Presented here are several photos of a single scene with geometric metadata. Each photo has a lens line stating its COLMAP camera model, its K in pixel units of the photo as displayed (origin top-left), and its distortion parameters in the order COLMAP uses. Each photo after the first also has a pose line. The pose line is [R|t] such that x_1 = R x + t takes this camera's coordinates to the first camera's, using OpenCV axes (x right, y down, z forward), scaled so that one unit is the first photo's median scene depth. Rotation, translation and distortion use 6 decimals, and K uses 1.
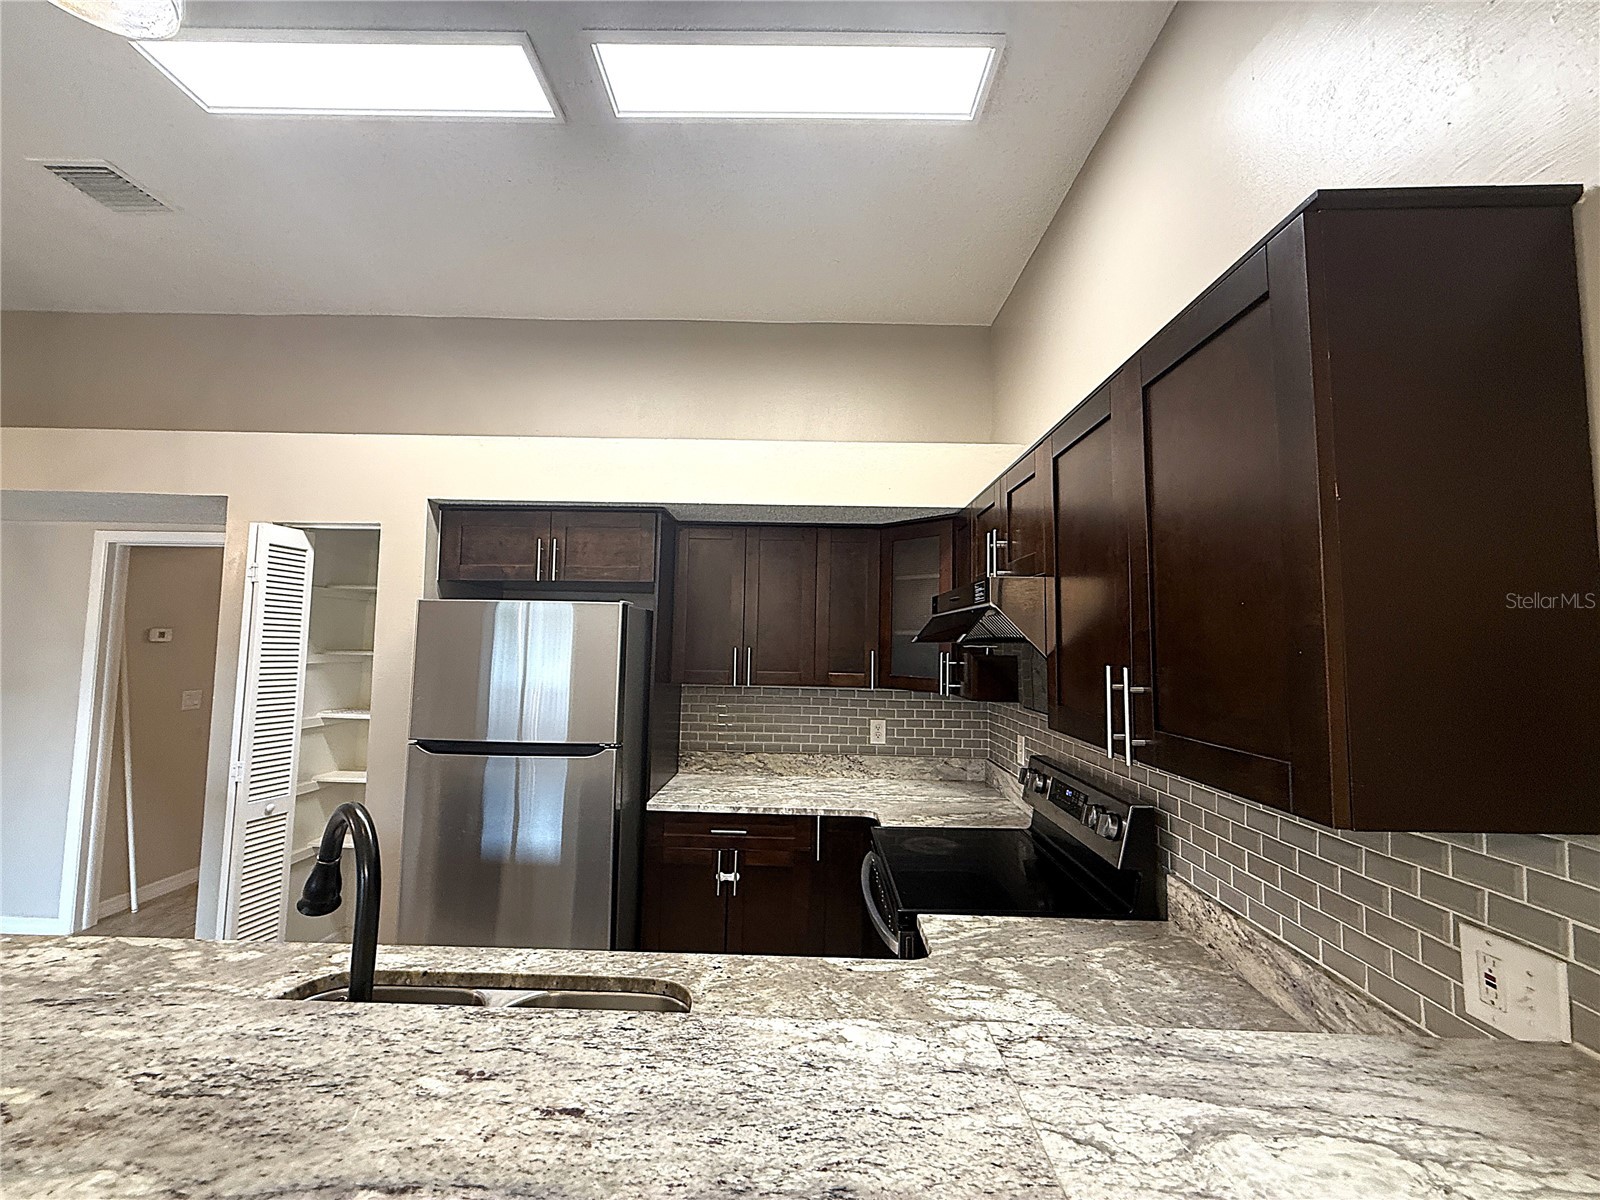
lens RADIAL K [[639.6, 0, 796.8], [0, 639.6, 602.0], [0, 0, 1]] dist [0.001422, 0.000236]
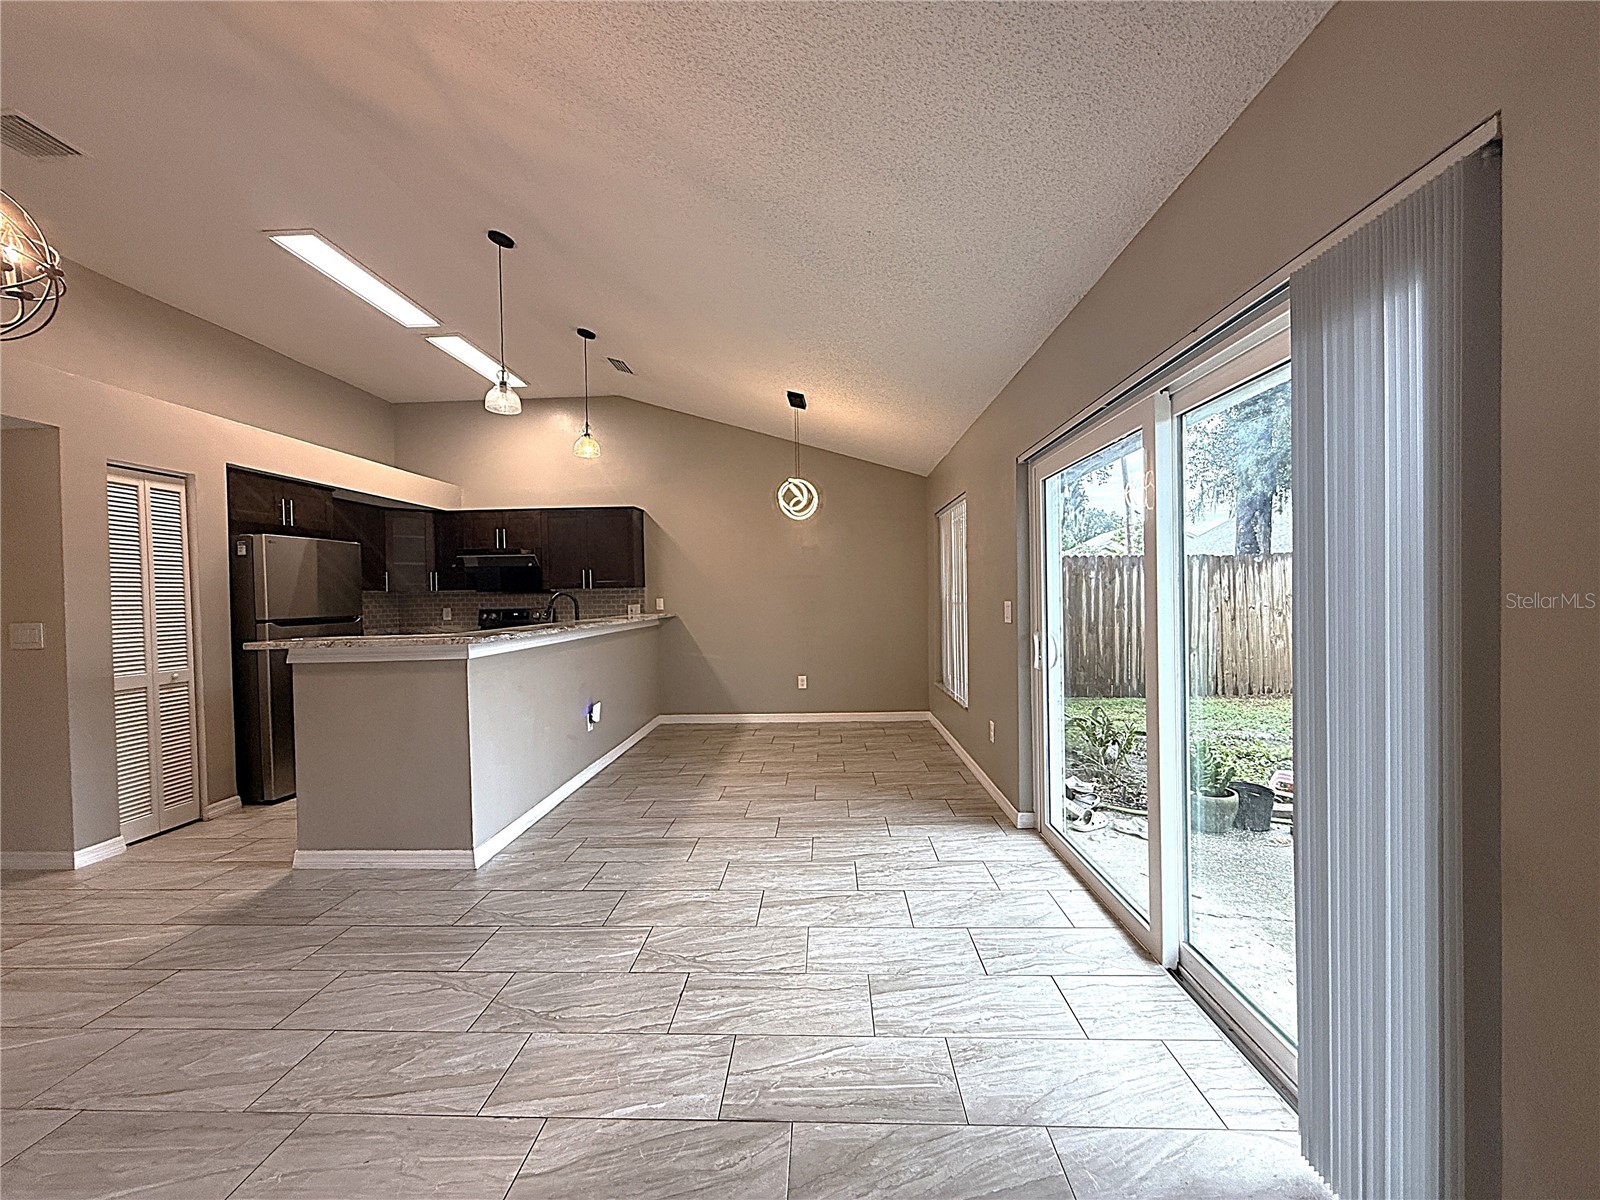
lens RADIAL K [[639.6, 0, 796.8], [0, 639.6, 602.0], [0, 0, 1]] dist [0.001422, 0.000236]
pose [[0.029658, -0.034812, 0.998954, -1.986578], [-0.051469, 0.998014, 0.036307, 0.035917], [-0.998234, -0.052492, 0.027807, -0.354069]]
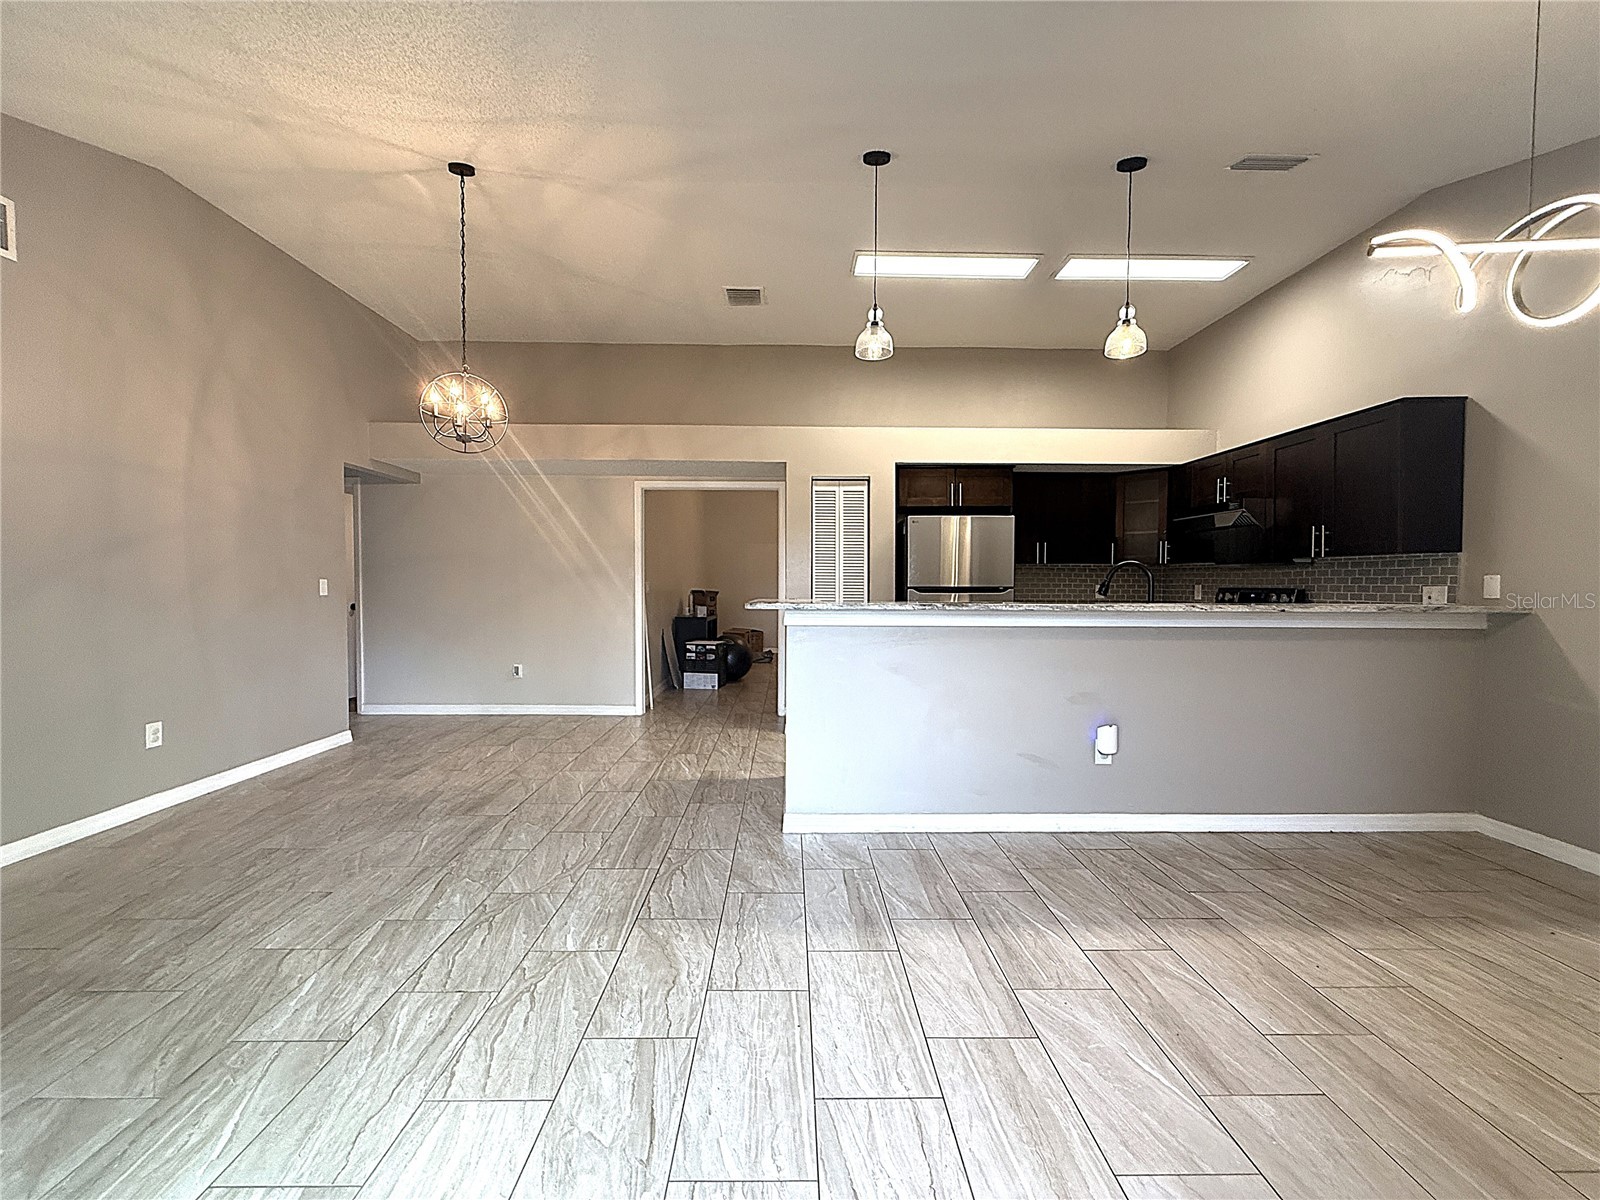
lens RADIAL K [[638.0, 0, 795.4], [0, 638.0, 600.8], [0, 0, 1]] dist [0.000169, 0.000122]
pose [[0.999414, -0.017526, 0.029400, -0.914631], [0.014536, 0.994980, 0.099008, 0.051515], [-0.030988, -0.098523, 0.994652, -0.868626]]
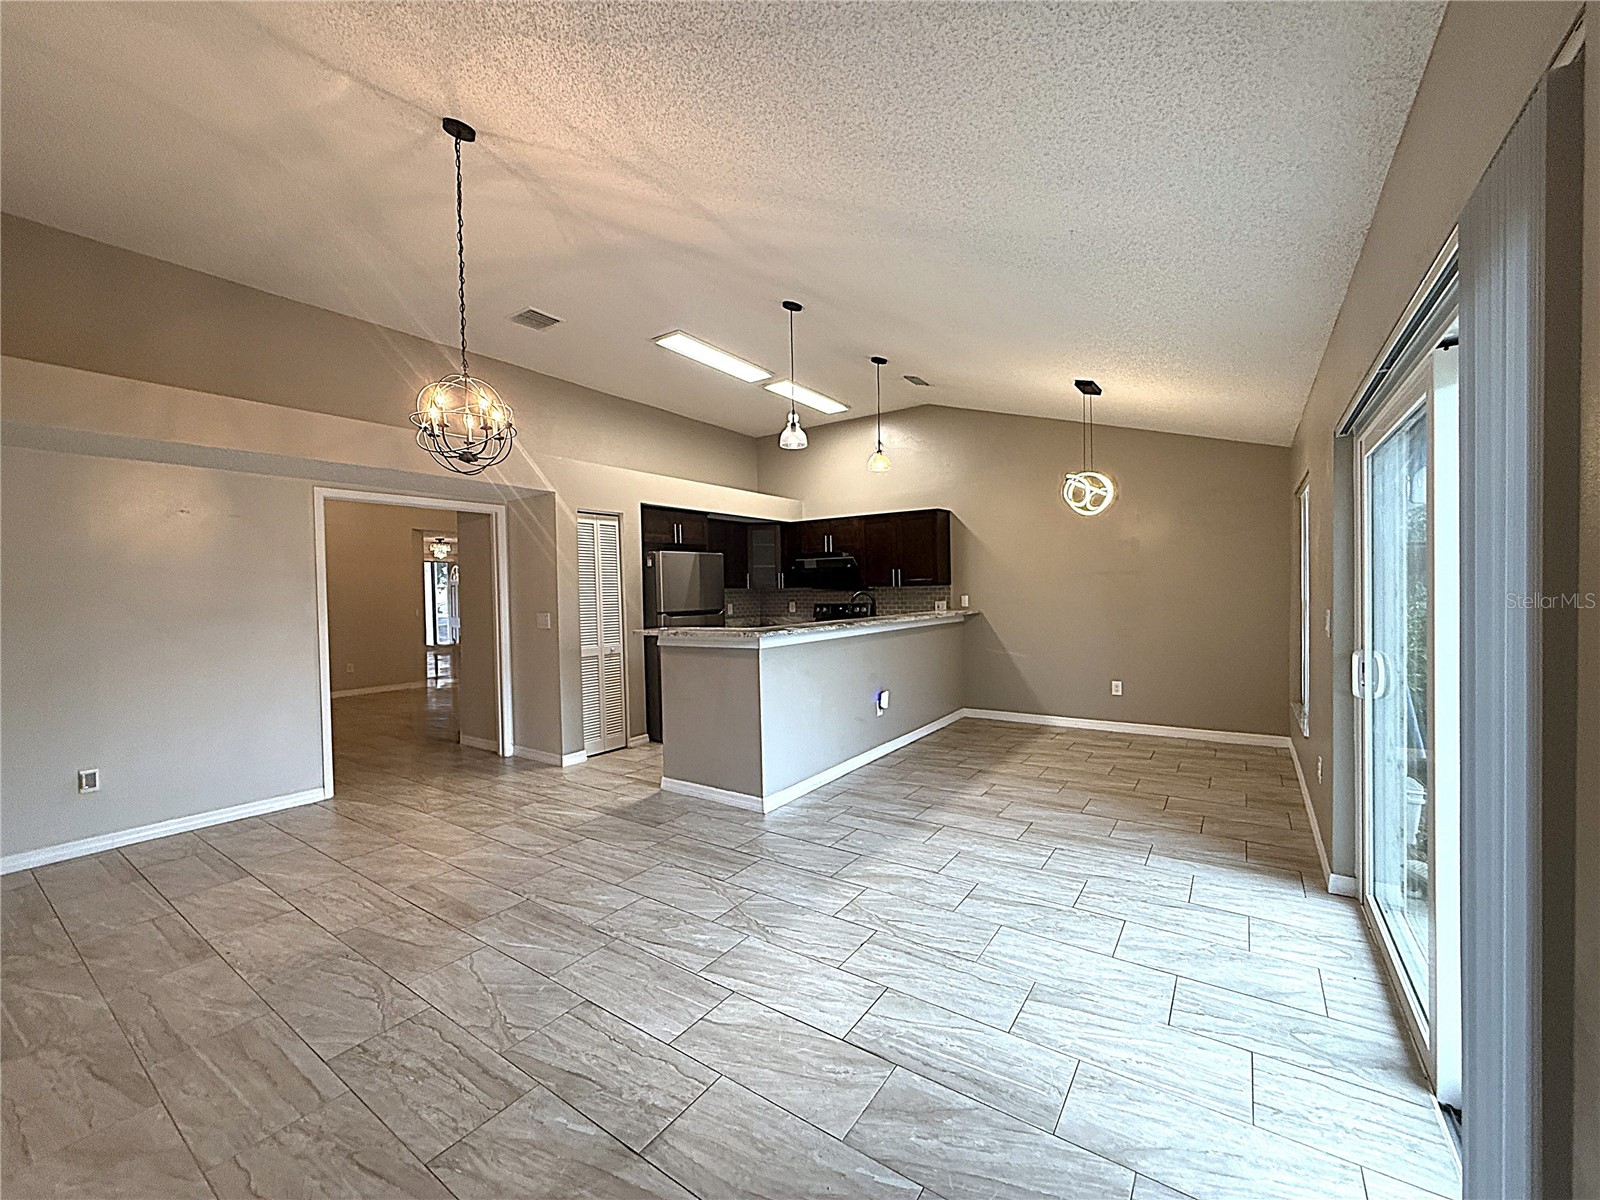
lens RADIAL K [[639.6, 0, 796.8], [0, 639.6, 602.0], [0, 0, 1]] dist [0.001422, 0.000236]
pose [[0.559292, -0.048115, 0.827573, -2.019910], [-0.026921, 0.996733, 0.076144, -0.009087], [-0.828533, -0.064866, 0.556170, -0.608777]]
